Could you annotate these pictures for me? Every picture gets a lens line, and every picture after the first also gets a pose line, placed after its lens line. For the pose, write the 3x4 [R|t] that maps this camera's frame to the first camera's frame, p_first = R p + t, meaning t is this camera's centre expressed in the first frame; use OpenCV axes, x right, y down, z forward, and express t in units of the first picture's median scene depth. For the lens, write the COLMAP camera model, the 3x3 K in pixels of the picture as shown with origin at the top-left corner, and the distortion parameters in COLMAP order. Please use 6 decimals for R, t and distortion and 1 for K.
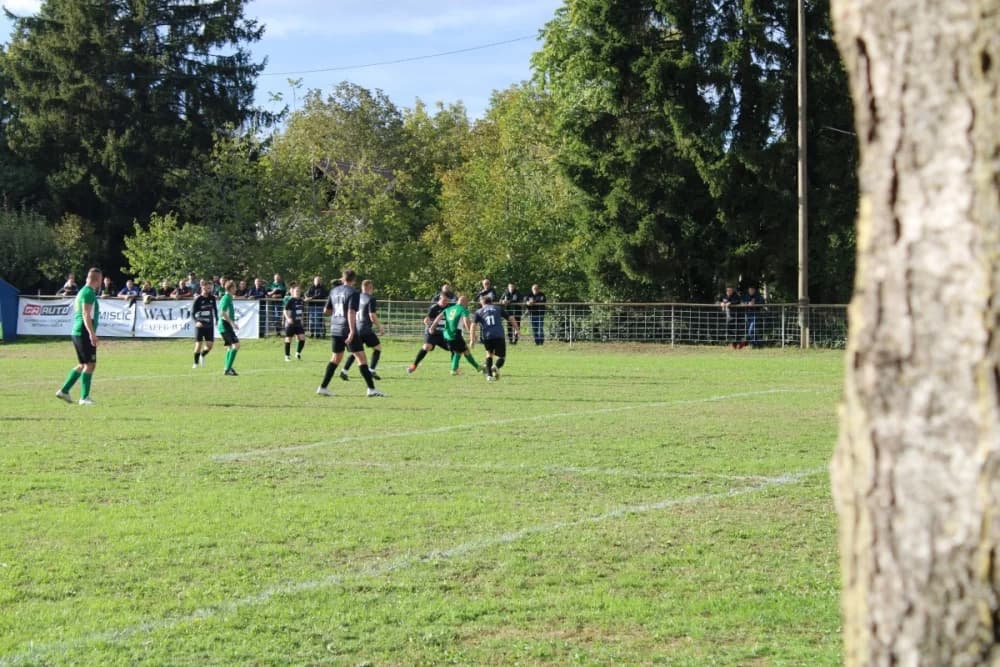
lens RADIAL K [[2385.4, 0, 501.7], [0, 2385.4, 321.4], [0, 0, 1]] dist [0.070025, 0.259553]
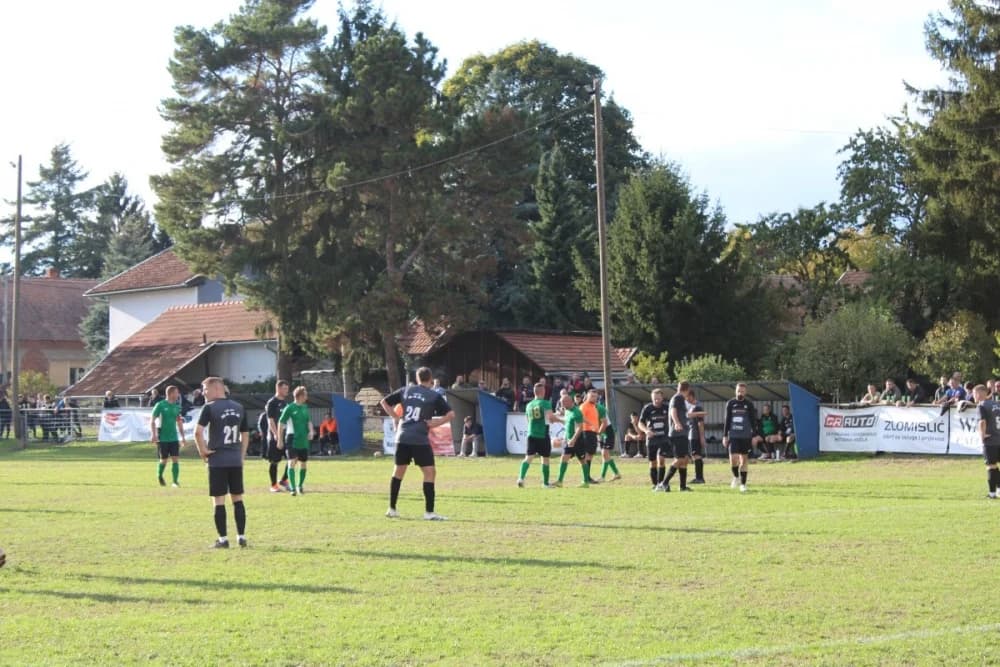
lens RADIAL K [[2387.1, 0, 503.6], [0, 2387.1, 309.9], [0, 0, 1]] dist [0.082364, 0.082716]
pose [[0.900128, -0.031696, -0.434472, 0.047298], [0.009646, 0.998555, -0.052864, -0.000496], [0.435520, 0.043394, 0.899133, 0.152977]]
